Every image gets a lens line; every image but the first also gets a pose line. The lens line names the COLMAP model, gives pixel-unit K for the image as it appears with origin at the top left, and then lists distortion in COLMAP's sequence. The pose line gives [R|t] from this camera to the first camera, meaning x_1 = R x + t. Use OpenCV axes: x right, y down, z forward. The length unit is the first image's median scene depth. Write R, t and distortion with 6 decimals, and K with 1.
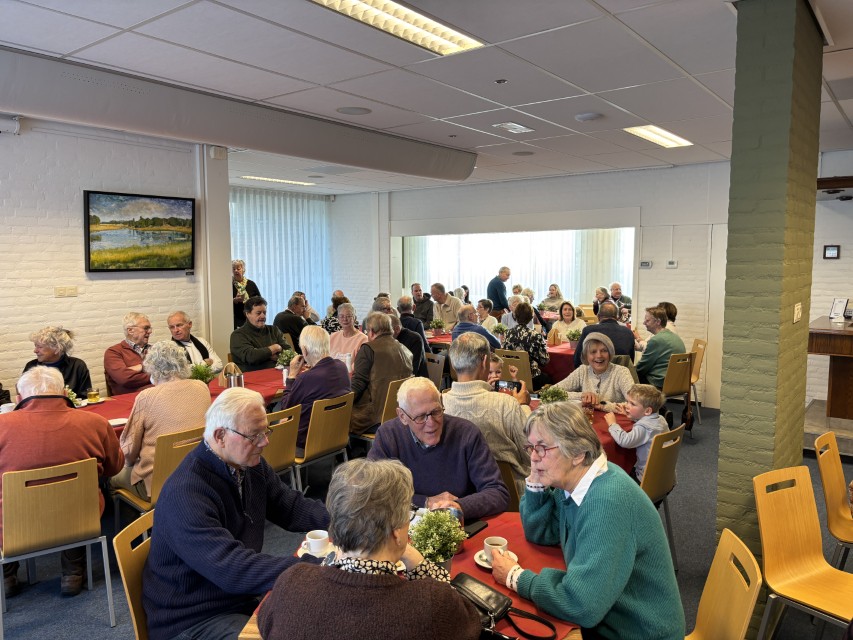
lens RADIAL K [[648.4, 0, 422.1], [0, 648.4, 324.9], [0, 0, 1]] dist [0.032776, -0.020069]
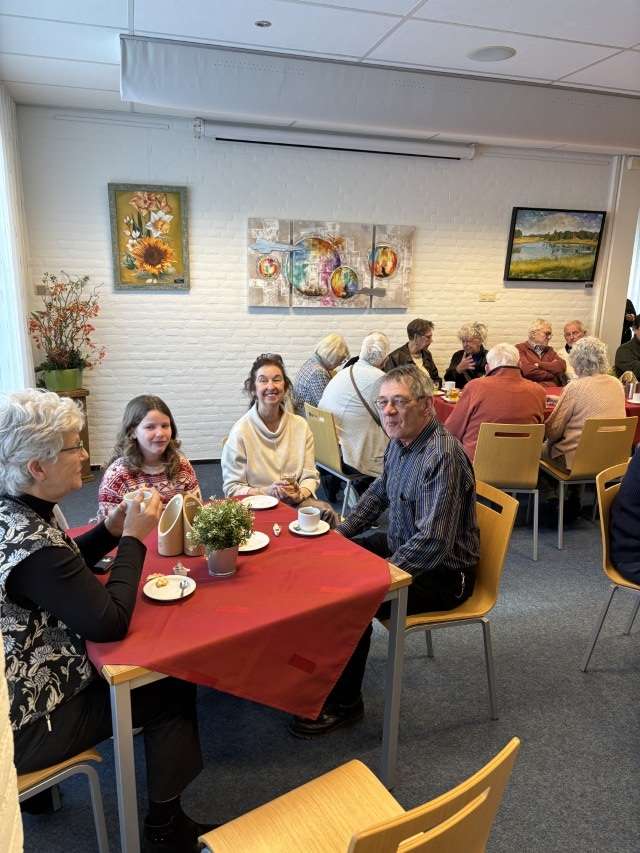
lens RADIAL K [[648.4, 0, 323.3], [0, 648.4, 431.4], [0, 0, 1]] dist [0.032776, -0.020069]
pose [[0.805953, 0.160184, -0.569895, -0.071155], [-0.089457, 0.984595, 0.150234, 0.036002], [0.585181, -0.070100, 0.807867, -0.130201]]
